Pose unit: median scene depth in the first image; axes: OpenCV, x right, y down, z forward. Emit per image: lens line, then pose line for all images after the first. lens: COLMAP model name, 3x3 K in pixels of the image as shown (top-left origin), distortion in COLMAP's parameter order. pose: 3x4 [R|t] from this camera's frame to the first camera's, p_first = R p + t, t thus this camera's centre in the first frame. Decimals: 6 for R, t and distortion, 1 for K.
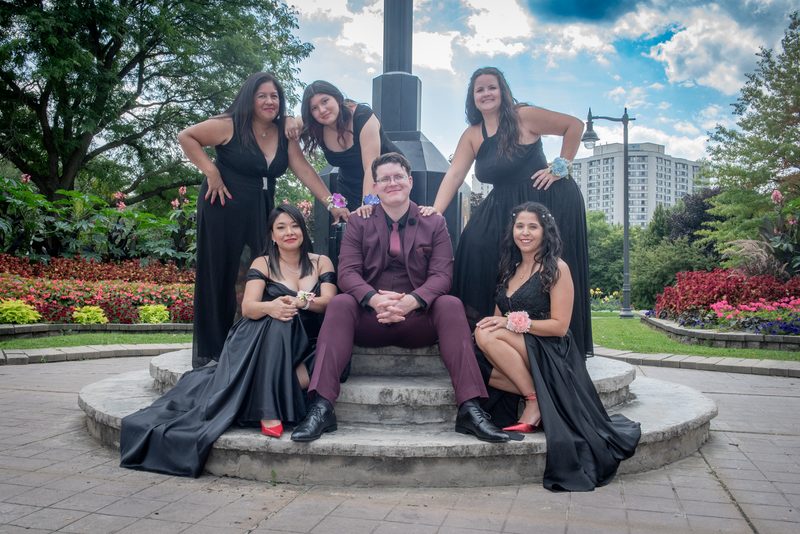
lens RADIAL K [[586.2, 0, 440.4], [0, 586.2, 277.1], [0, 0, 1]] dist [0.003362, -0.000717]
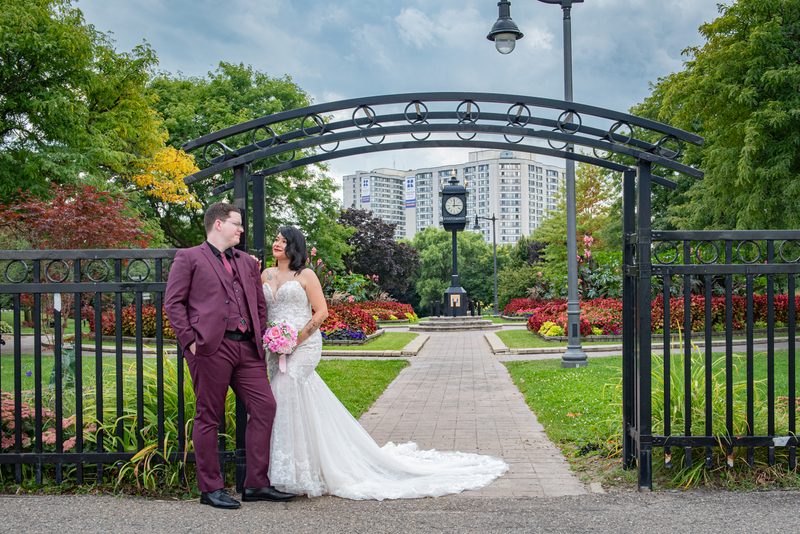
lens RADIAL K [[1537.0, 0, 448.5], [0, 1537.0, 267.9], [0, 0, 1]] dist [0.183970, 0.175986]
pose [[0.966760, -0.025253, 0.254434, -1.148095], [0.021989, 0.999635, 0.015666, -0.182433], [-0.254736, -0.009550, 0.966963, -3.950985]]
